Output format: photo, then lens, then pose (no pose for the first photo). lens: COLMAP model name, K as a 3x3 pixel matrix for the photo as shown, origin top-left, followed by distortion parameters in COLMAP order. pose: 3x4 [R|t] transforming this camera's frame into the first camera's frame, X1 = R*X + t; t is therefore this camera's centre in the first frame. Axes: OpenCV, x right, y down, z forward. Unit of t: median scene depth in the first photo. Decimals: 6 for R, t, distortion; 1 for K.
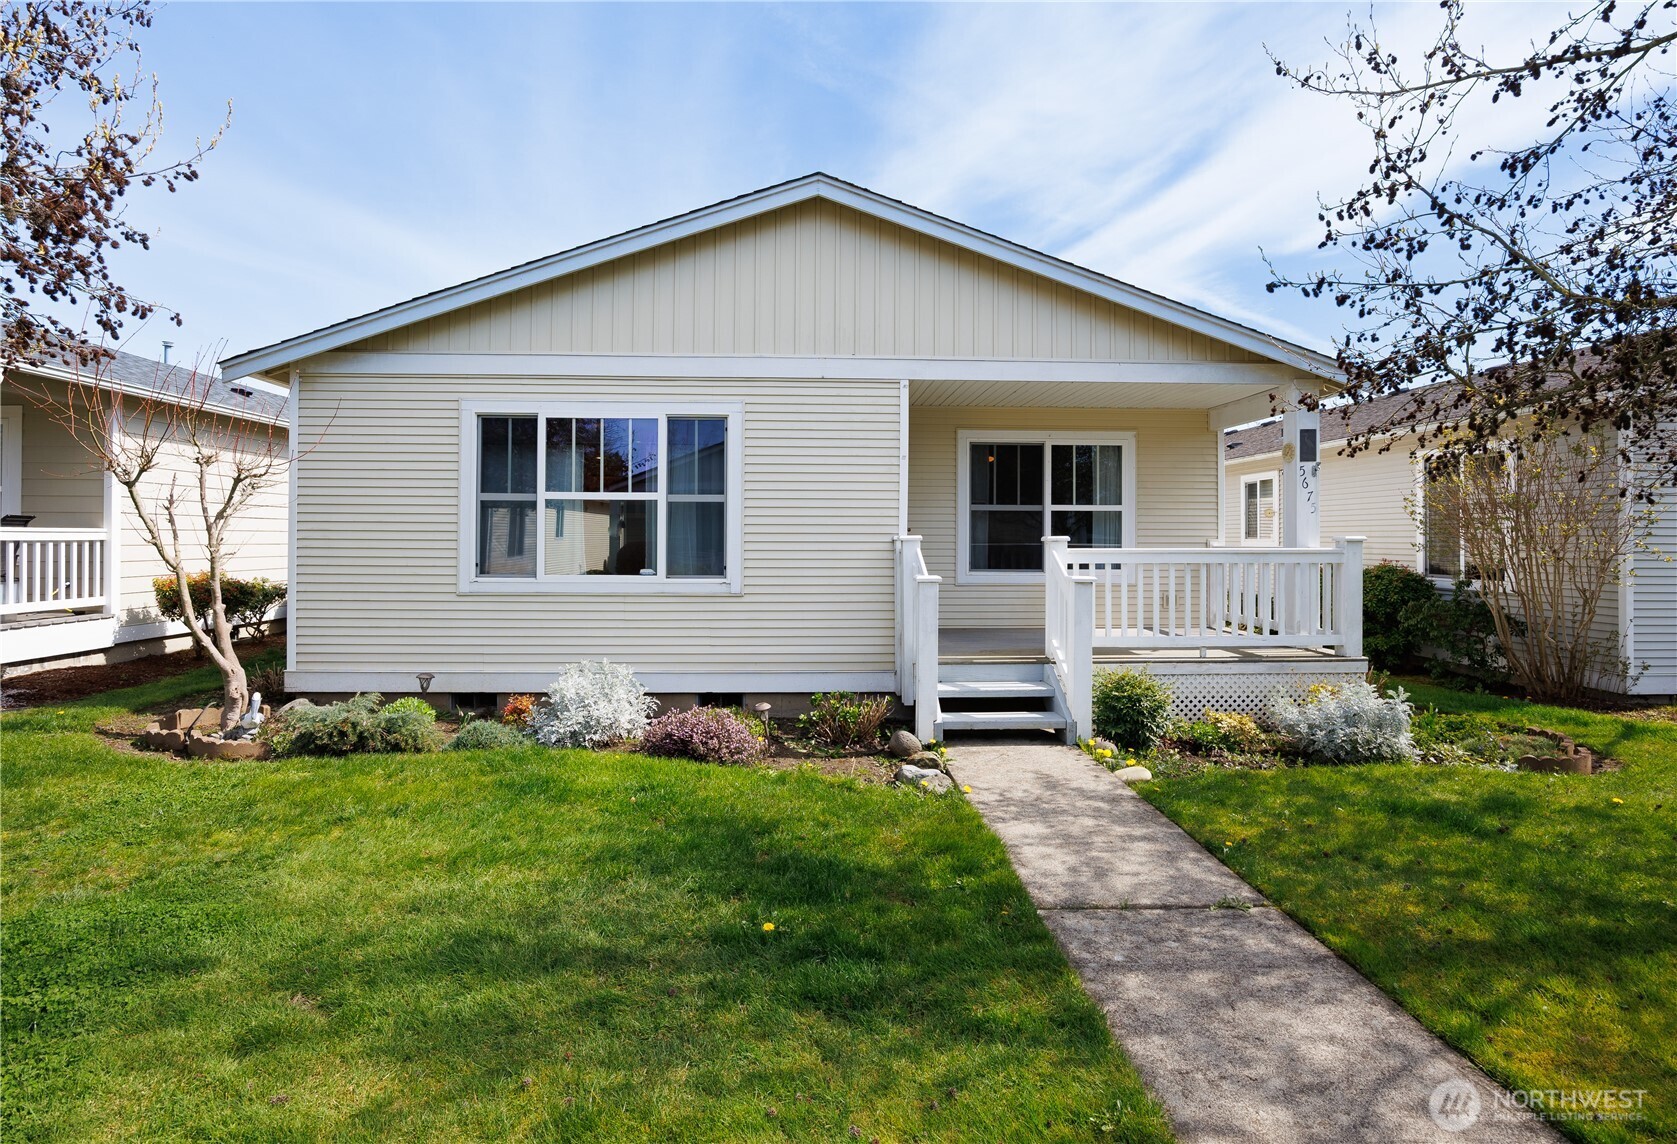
lens RADIAL K [[788.8, 0, 833.8], [0, 788.8, 532.2], [0, 0, 1]] dist [-0.019946, 0.000818]
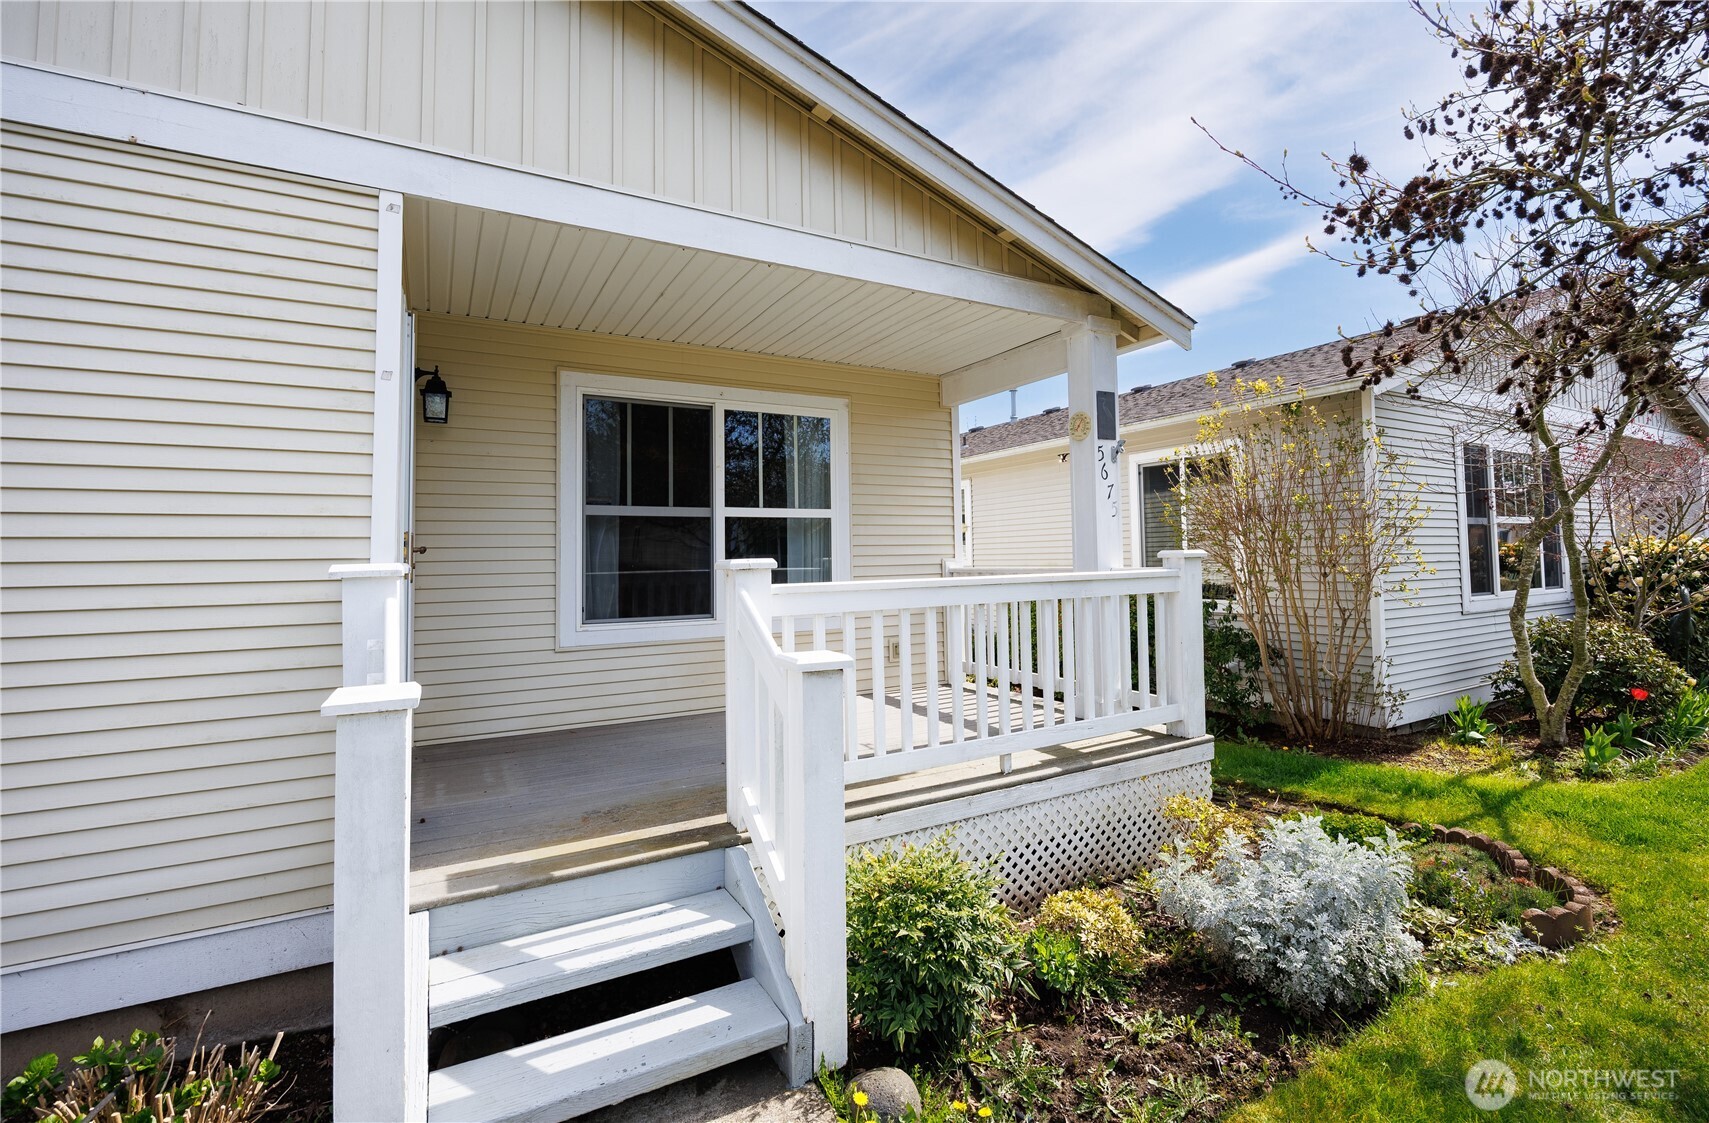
lens RADIAL K [[748.5, 0, 870.1], [0, 748.5, 523.1], [0, 0, 1]] dist [-0.011789, -0.000033]
pose [[0.886652, 0.002338, 0.462431, 0.134357], [0.017140, 0.999134, -0.037915, 0.001839], [-0.462119, 0.041544, 0.885844, 0.542868]]
